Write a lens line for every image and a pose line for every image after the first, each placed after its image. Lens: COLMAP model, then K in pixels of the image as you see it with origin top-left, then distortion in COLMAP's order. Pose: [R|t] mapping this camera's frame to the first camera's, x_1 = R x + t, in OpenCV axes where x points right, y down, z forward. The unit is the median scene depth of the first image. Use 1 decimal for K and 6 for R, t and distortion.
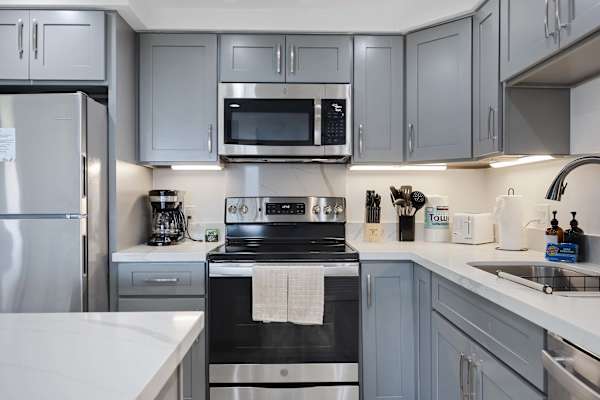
lens RADIAL K [[500.6, 0, 310.1], [0, 500.6, 201.0], [0, 0, 1]] dist [0.001583, 0.001197]
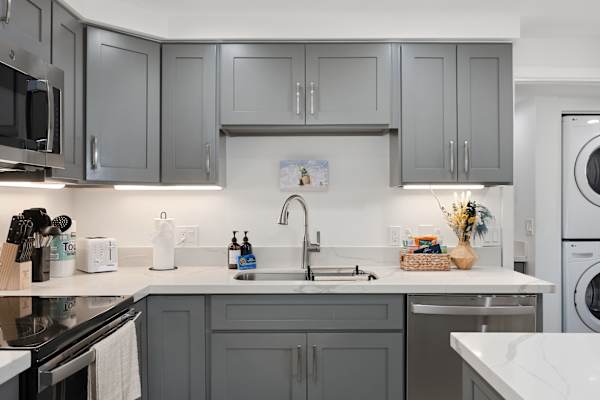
lens RADIAL K [[500.6, 0, 310.1], [0, 500.6, 201.0], [0, 0, 1]] dist [0.001583, 0.001197]
pose [[0.025495, 0.021347, 0.999447, -0.750145], [0.011179, 0.999703, -0.021637, -0.025079], [-0.999612, 0.011724, 0.025249, 0.764986]]
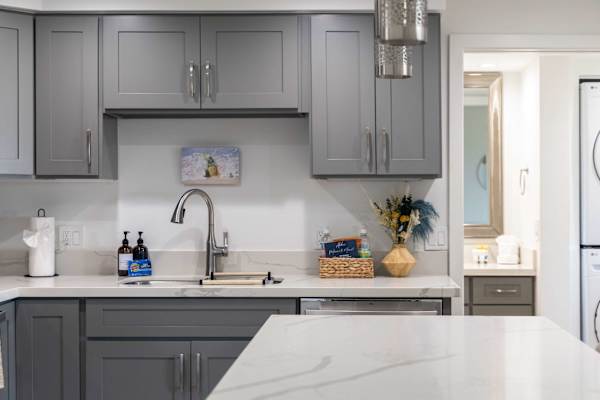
lens RADIAL K [[924.7, 0, 354.0], [0, 924.7, 201.1], [0, 0, 1]] dist [0.016745, 0.156805]
pose [[0.044627, 0.011632, 0.998936, -1.435083], [0.011379, 0.999861, -0.012151, -0.014182], [-0.998939, 0.011909, 0.044489, 0.418699]]
